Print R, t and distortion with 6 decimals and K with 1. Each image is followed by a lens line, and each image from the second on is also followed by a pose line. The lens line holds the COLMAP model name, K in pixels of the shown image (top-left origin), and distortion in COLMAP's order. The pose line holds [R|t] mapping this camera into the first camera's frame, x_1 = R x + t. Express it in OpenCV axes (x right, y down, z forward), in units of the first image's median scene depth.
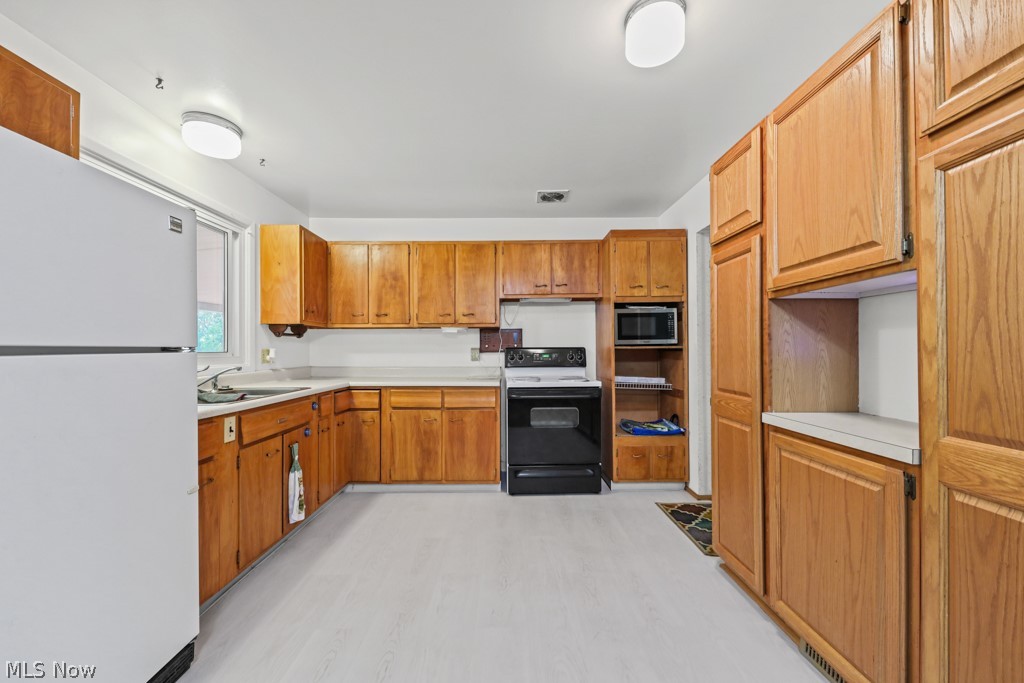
lens RADIAL K [[397.3, 0, 511.2], [0, 397.3, 351.4], [0, 0, 1]] dist [0.001127, -0.000070]
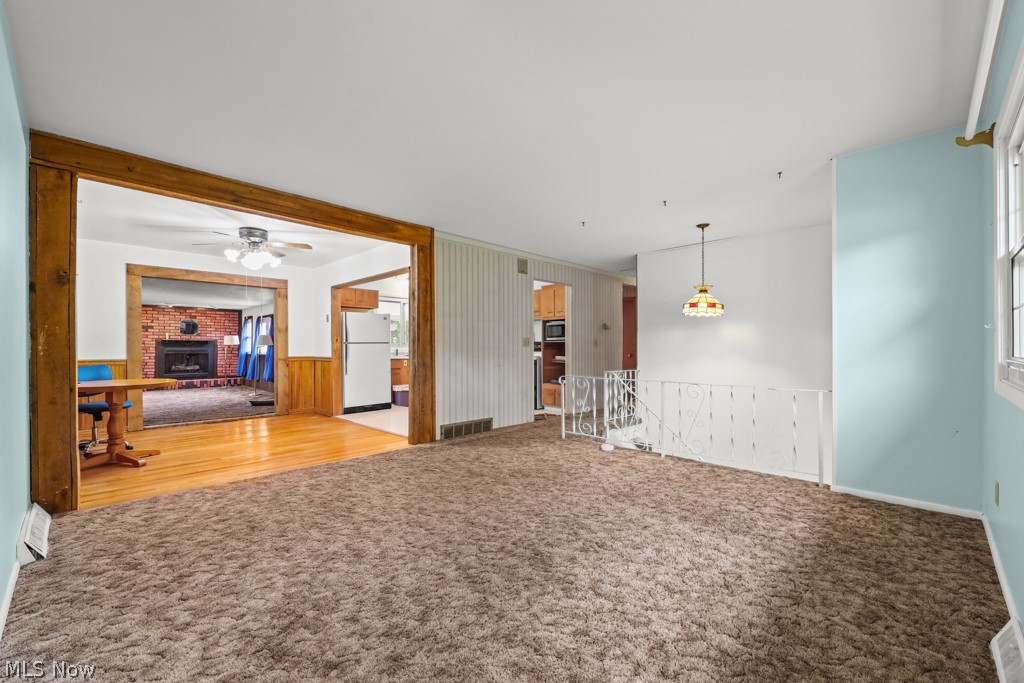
lens RADIAL K [[420.1, 0, 512.0], [0, 420.1, 341.5], [0, 0, 1]] dist [0.007574, 0.000000]
pose [[0.711245, -0.006554, -0.702913, 1.638821], [-0.001519, 0.999940, -0.010861, 0.013652], [0.702942, 0.008792, 0.711193, -0.680318]]
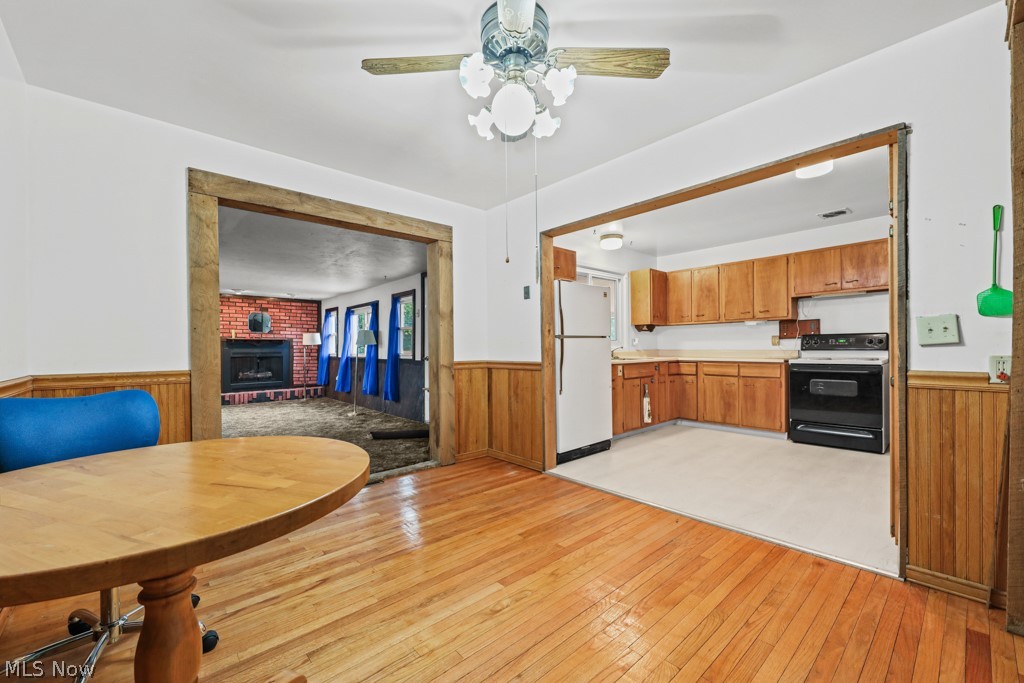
lens RADIAL K [[412.3, 0, 512.5], [0, 412.3, 344.8], [0, 0, 1]] dist [0.001959, 0.000057]
pose [[0.665986, -0.007666, -0.745925, 0.395570], [0.005908, 0.999970, -0.005002, 0.026374], [0.745941, -0.001076, 0.666011, -0.628907]]
